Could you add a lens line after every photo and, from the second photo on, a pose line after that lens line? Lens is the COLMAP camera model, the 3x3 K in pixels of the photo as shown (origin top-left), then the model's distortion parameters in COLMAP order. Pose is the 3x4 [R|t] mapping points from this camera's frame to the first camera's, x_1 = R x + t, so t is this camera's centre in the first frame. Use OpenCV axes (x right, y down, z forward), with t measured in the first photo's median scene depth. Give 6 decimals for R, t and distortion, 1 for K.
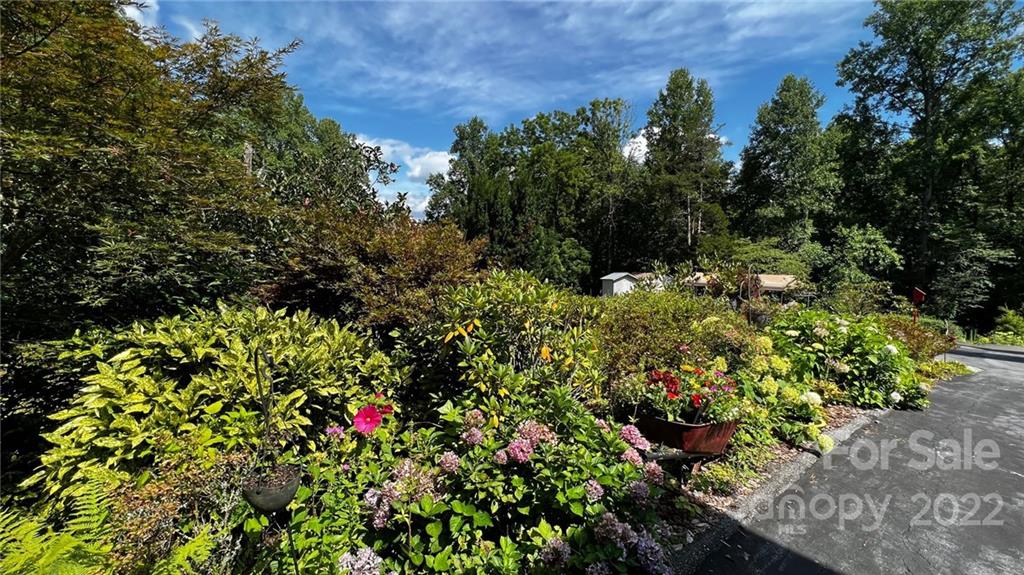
lens RADIAL K [[408.9, 0, 510.5], [0, 408.9, 284.7], [0, 0, 1]] dist [0.000513, -0.000701]
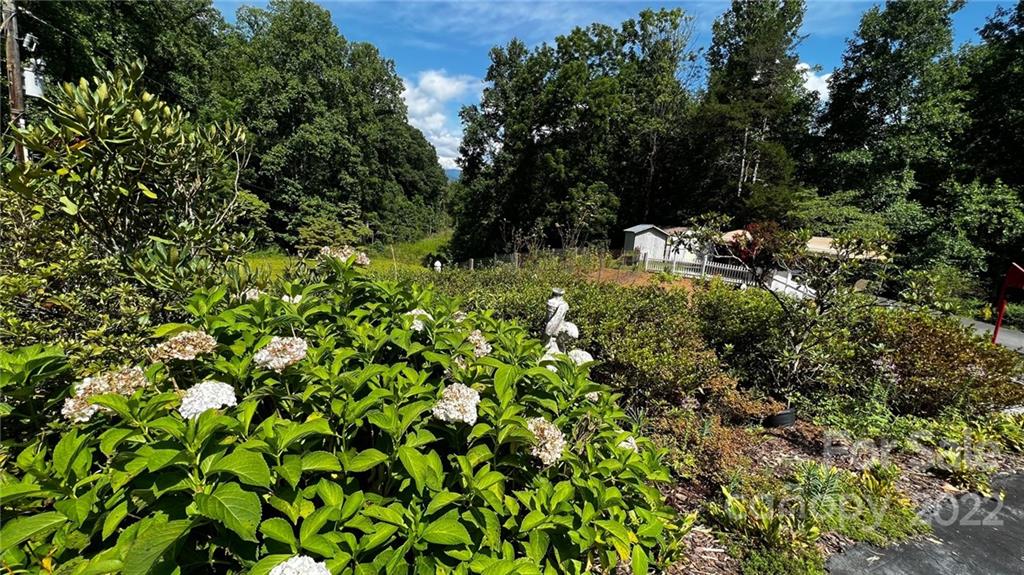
lens RADIAL K [[408.9, 0, 510.2], [0, 408.9, 285.0], [0, 0, 1]] dist [0.000513, -0.000701]
pose [[0.984877, 0.087684, -0.149425, 0.128293], [-0.068213, 0.989060, 0.130796, 0.002784], [0.159259, -0.118625, 0.980084, 0.110101]]
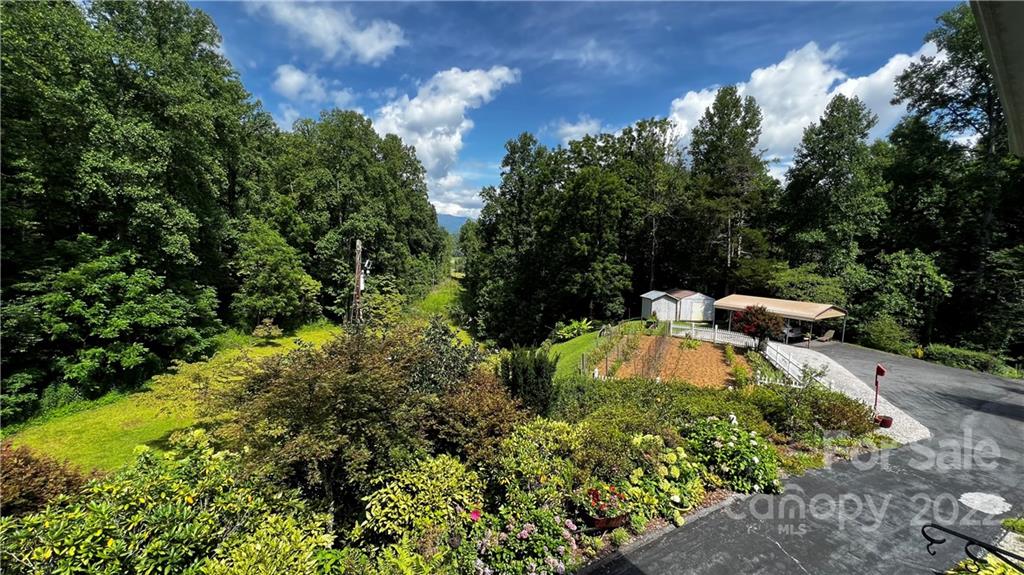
lens RADIAL K [[408.9, 0, 511.4], [0, 408.9, 287.9], [0, 0, 1]] dist [0.000513, -0.000701]
pose [[0.992782, 0.013726, -0.119147, 0.013232], [-0.008867, 0.999111, 0.041217, -0.079541], [0.119606, -0.039863, 0.992021, -0.102145]]
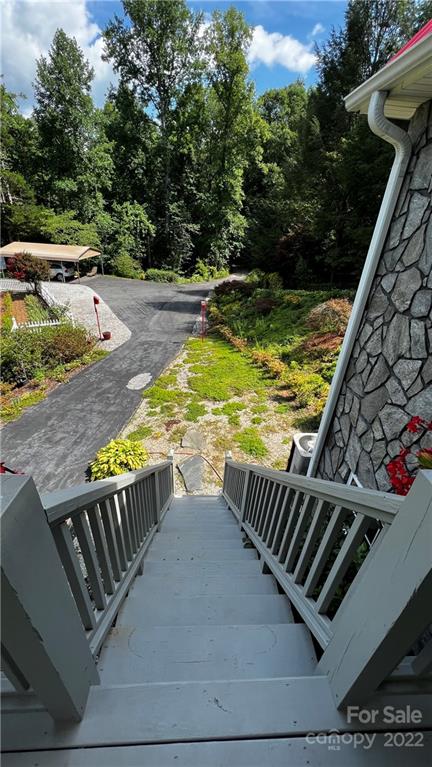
lens RADIAL K [[307.5, 0, 215.2], [0, 307.5, 382.4], [0, 0, 1]] dist [0.001876, 0.000426]
pose [[0.672094, -0.339074, 0.658270, 0.119119], [-0.004637, 0.887049, 0.461652, -0.076427], [-0.740452, -0.313326, 0.594608, -0.057479]]
